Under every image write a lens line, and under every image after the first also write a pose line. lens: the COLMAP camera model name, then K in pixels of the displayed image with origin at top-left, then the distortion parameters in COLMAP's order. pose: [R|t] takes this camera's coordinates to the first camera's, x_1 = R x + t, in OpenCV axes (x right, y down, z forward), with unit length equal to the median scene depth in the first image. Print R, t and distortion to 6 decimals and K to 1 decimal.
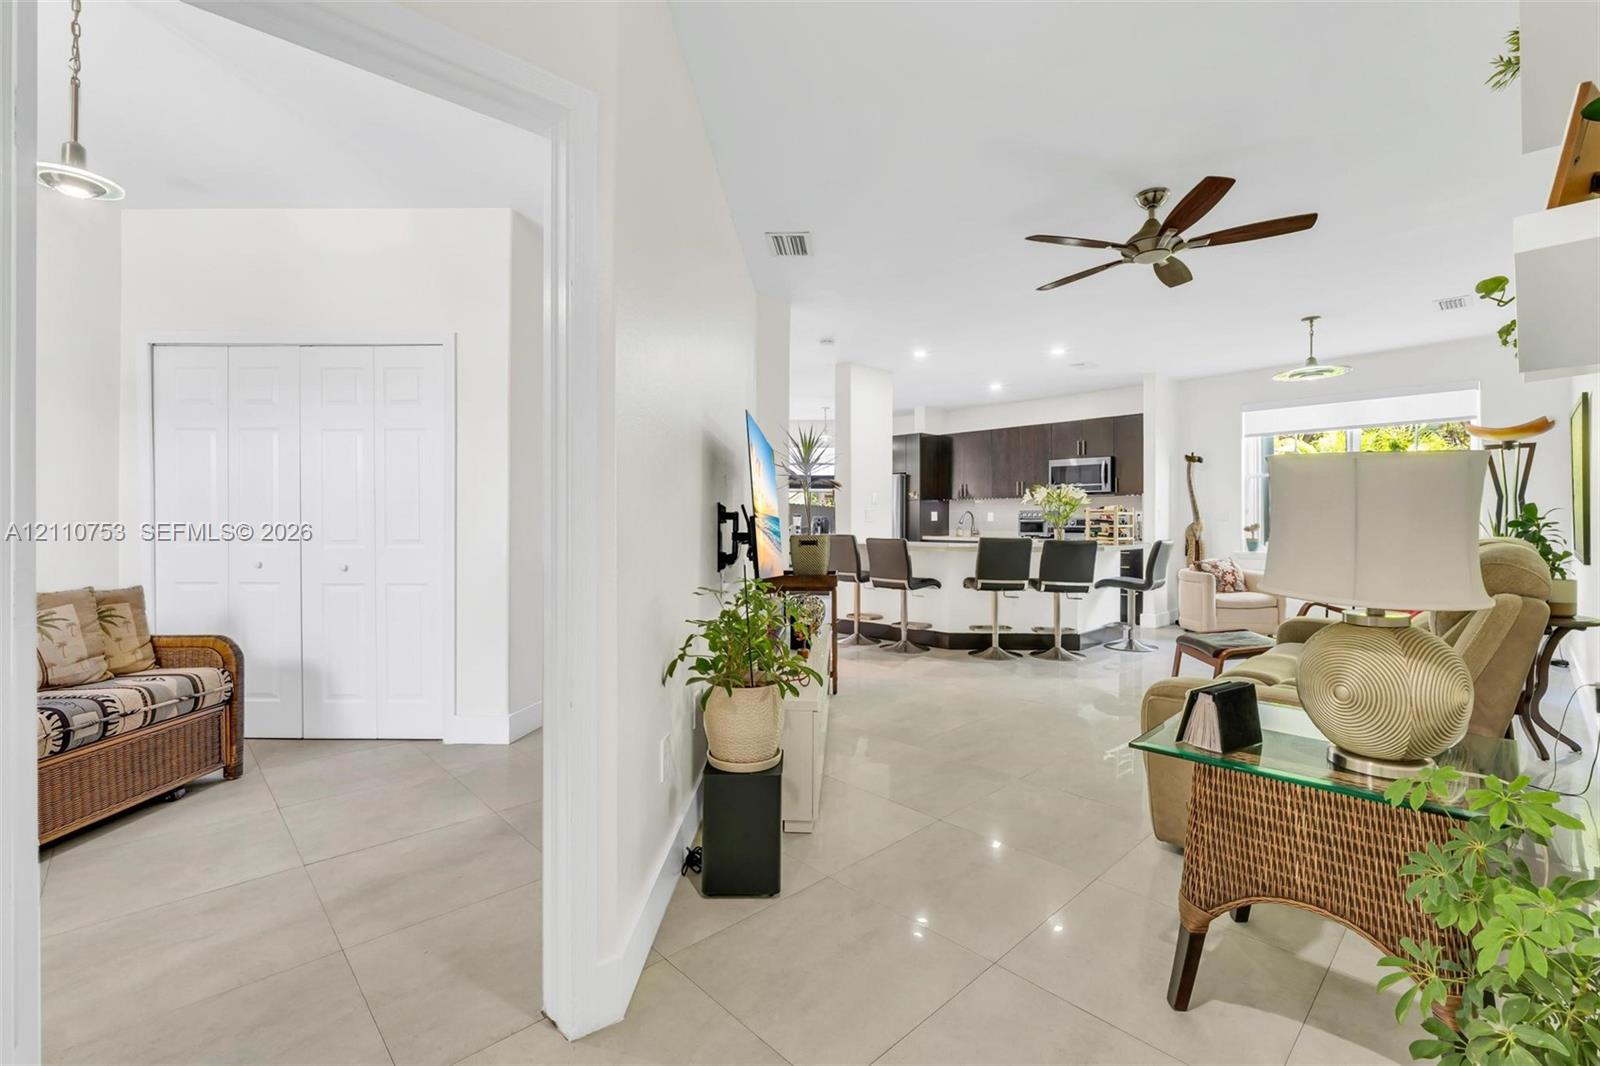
lens RADIAL K [[685.1, 0, 813.3], [0, 685.1, 524.0], [0, 0, 1]] dist [-0.002195, -0.000393]
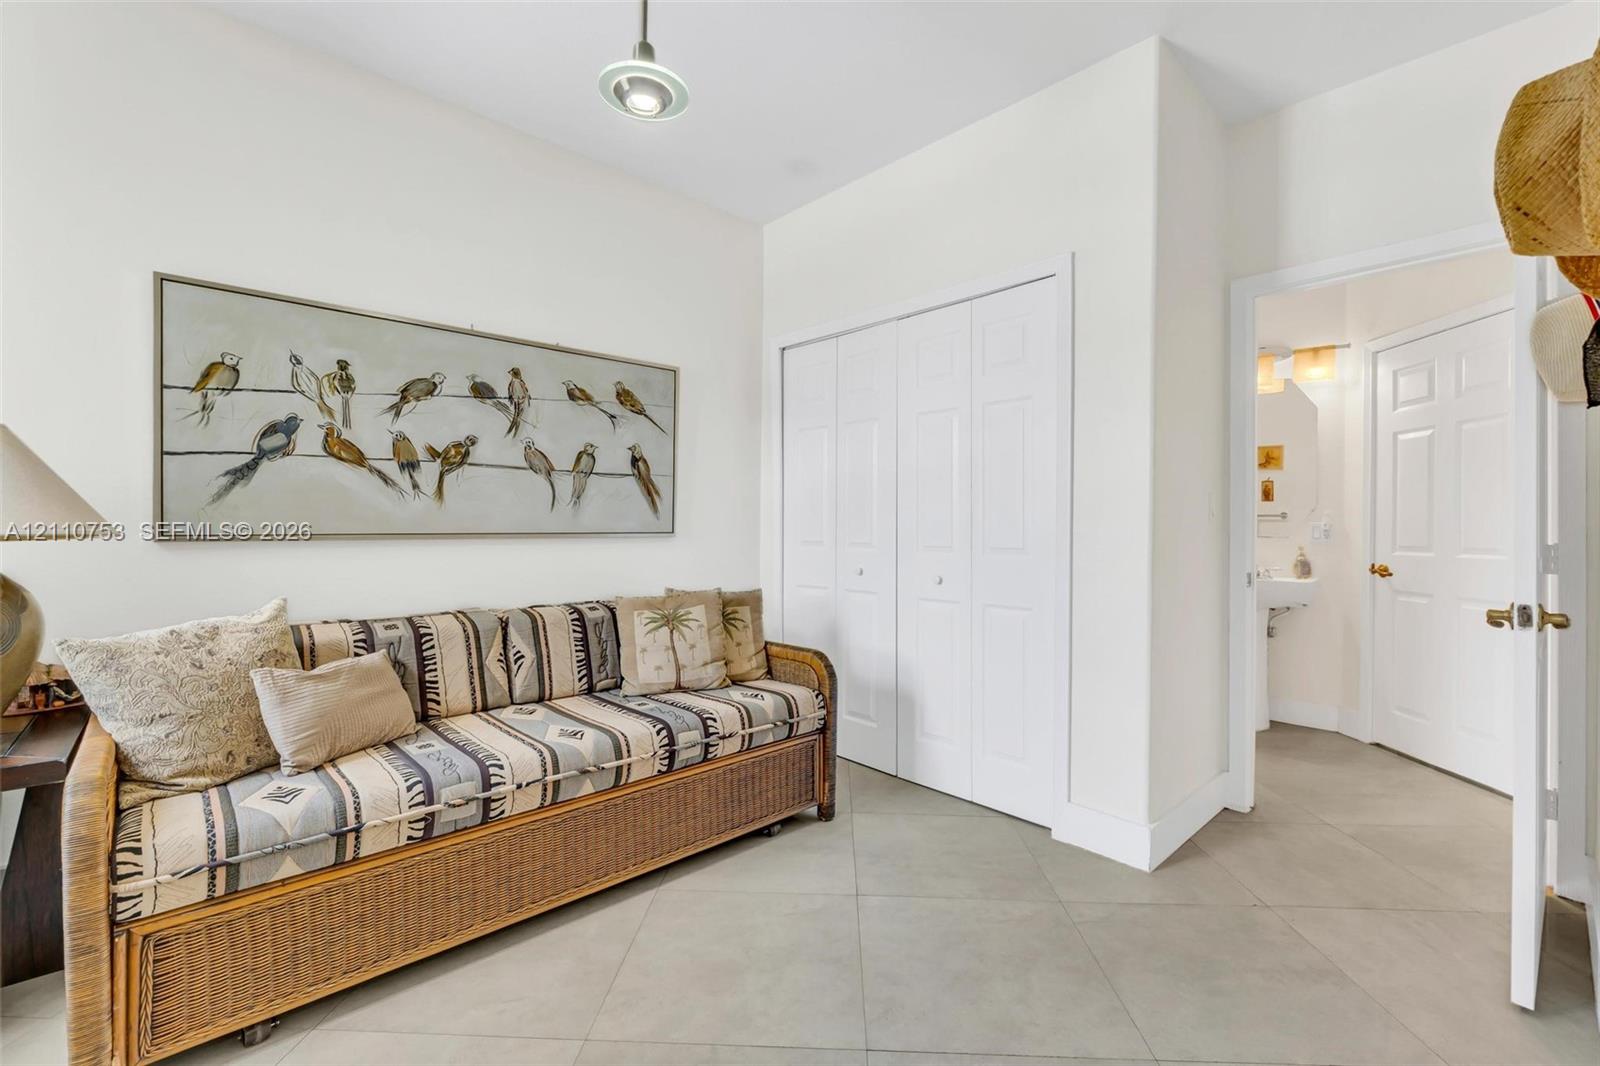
lens RADIAL K [[685.1, 0, 802.4], [0, 685.1, 529.1], [0, 0, 1]] dist [-0.002195, -0.000393]
pose [[0.683993, 0.003003, -0.729482, -0.250604], [-0.006826, 0.999974, -0.002285, 0.008490], [0.729457, 0.006542, 0.683996, 0.402215]]
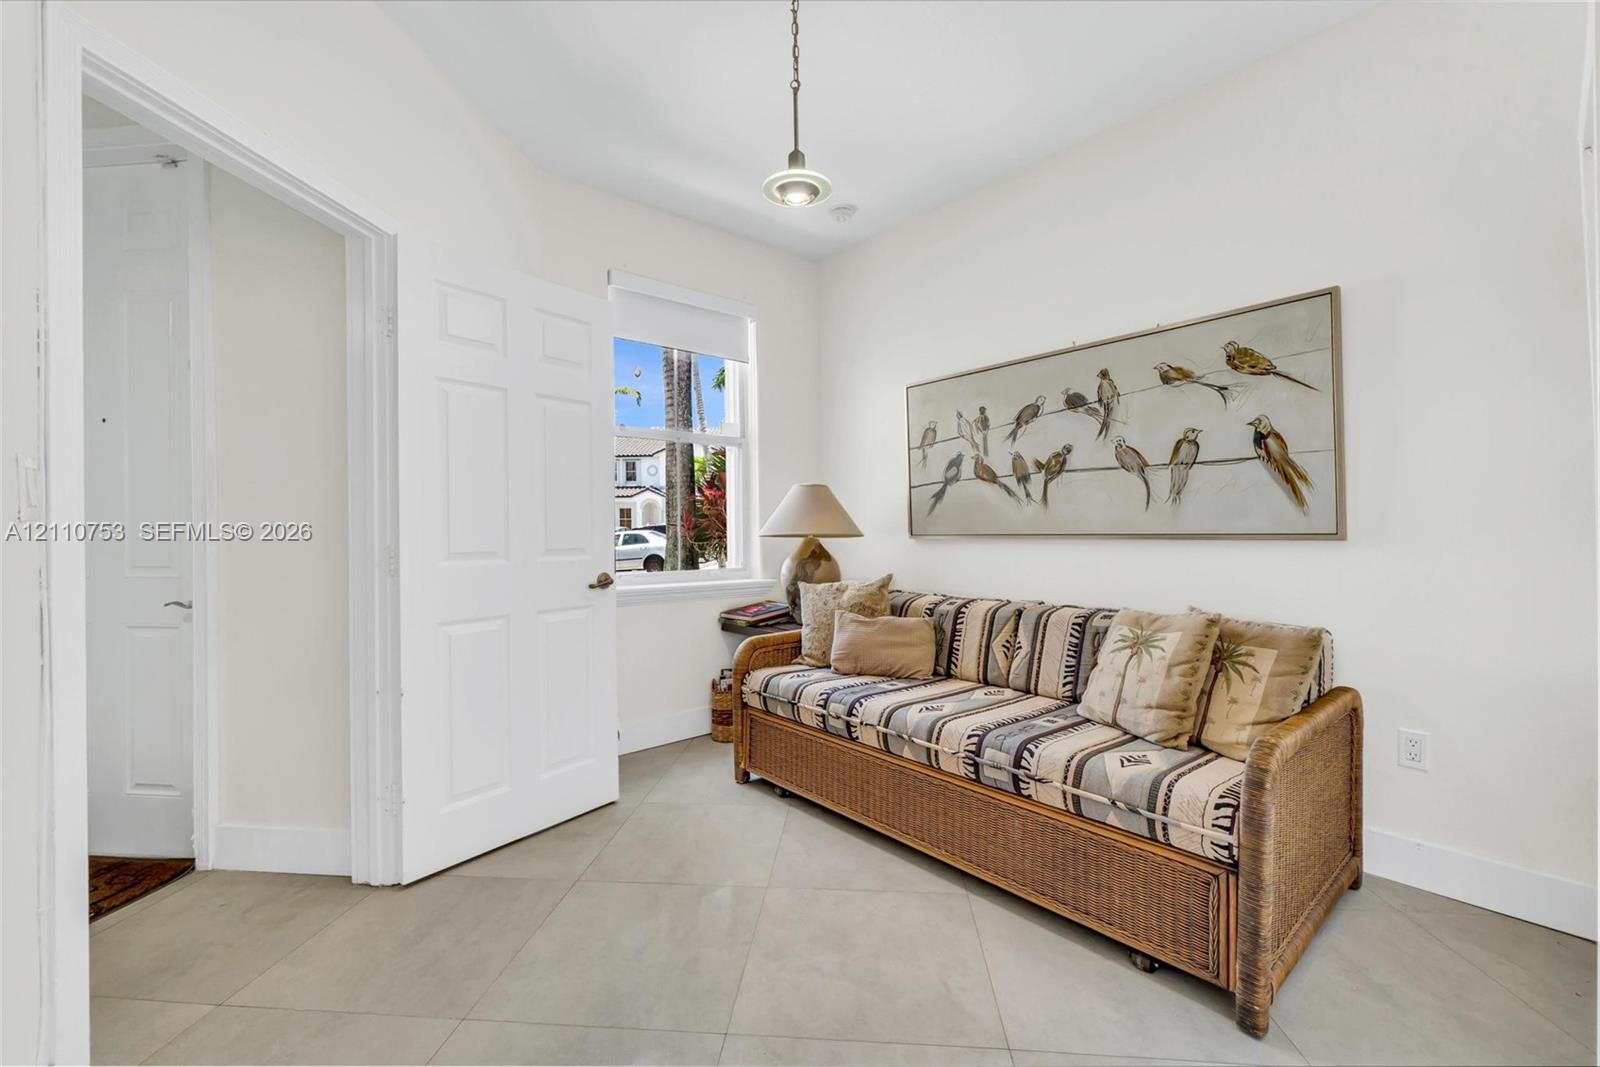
lens RADIAL K [[685.1, 0, 825.7], [0, 685.1, 527.4], [0, 0, 1]] dist [-0.002195, -0.000393]
pose [[-0.758810, 0.002805, -0.651306, -0.302538], [0.003321, 0.999994, 0.000437, 0.003548], [0.651303, -0.001831, -0.758815, 1.233167]]
